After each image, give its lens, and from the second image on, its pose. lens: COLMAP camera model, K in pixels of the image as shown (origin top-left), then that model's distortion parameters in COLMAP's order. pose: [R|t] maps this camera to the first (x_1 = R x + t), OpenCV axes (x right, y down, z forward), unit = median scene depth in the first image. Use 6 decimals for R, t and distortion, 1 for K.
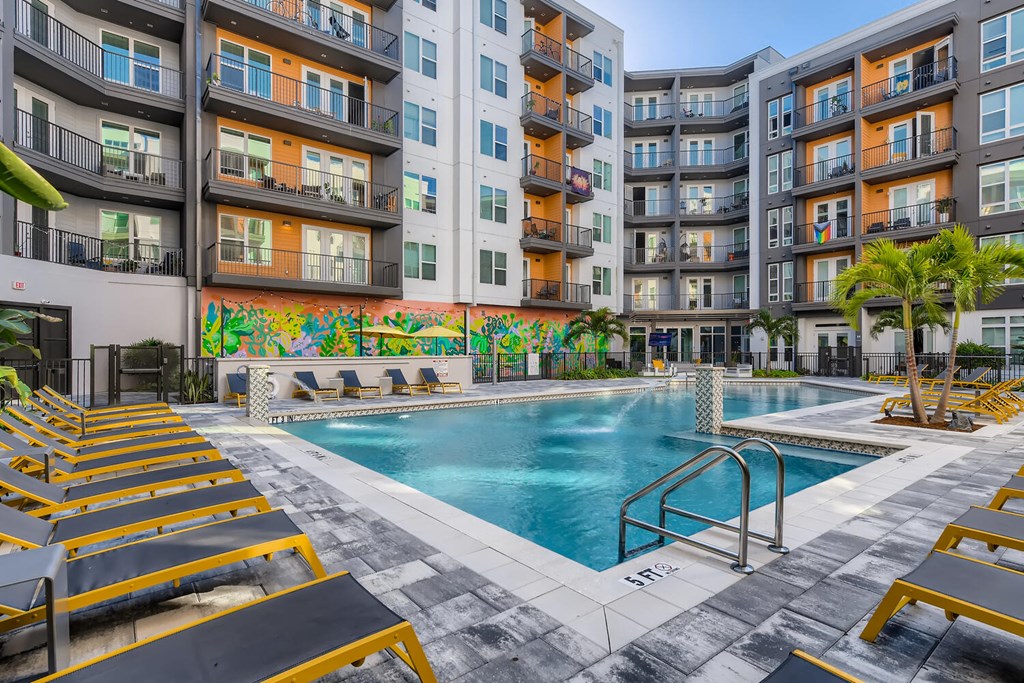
lens RADIAL K [[494.4, 0, 516.7], [0, 494.4, 344.2], [0, 0, 1]] dist [0.004254, 0.000311]
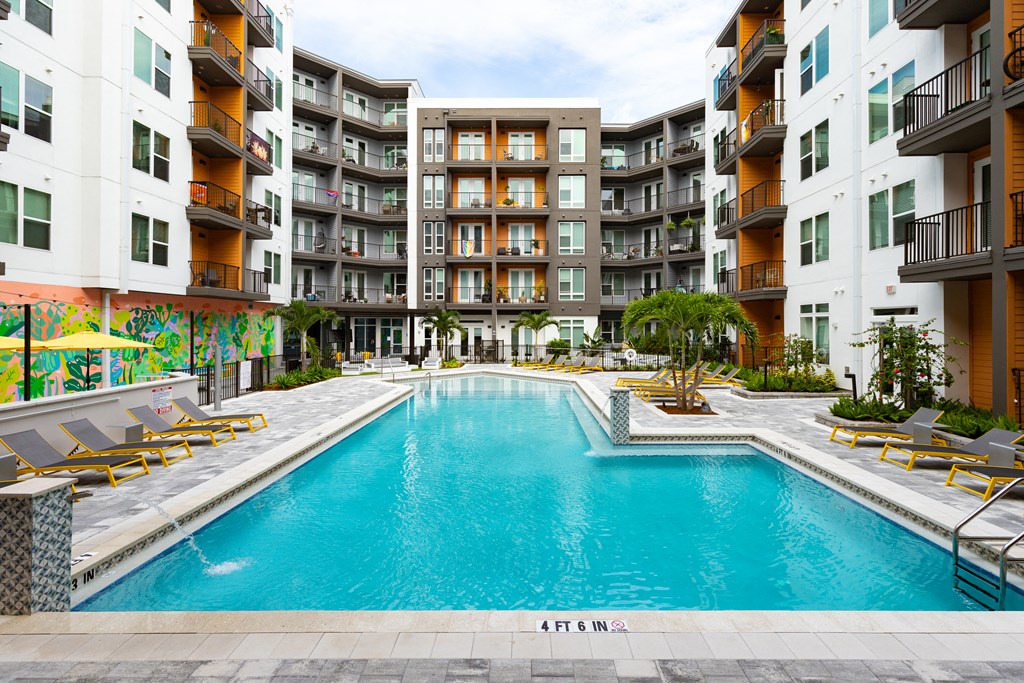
lens RADIAL K [[459.4, 0, 518.2], [0, 459.4, 318.4], [0, 0, 1]] dist [0.000394, 0.000299]
pose [[0.641537, 0.015141, 0.766942, -0.206392], [-0.006941, 0.999879, -0.013934, -0.034766], [-0.767060, 0.003615, 0.641565, 0.158524]]
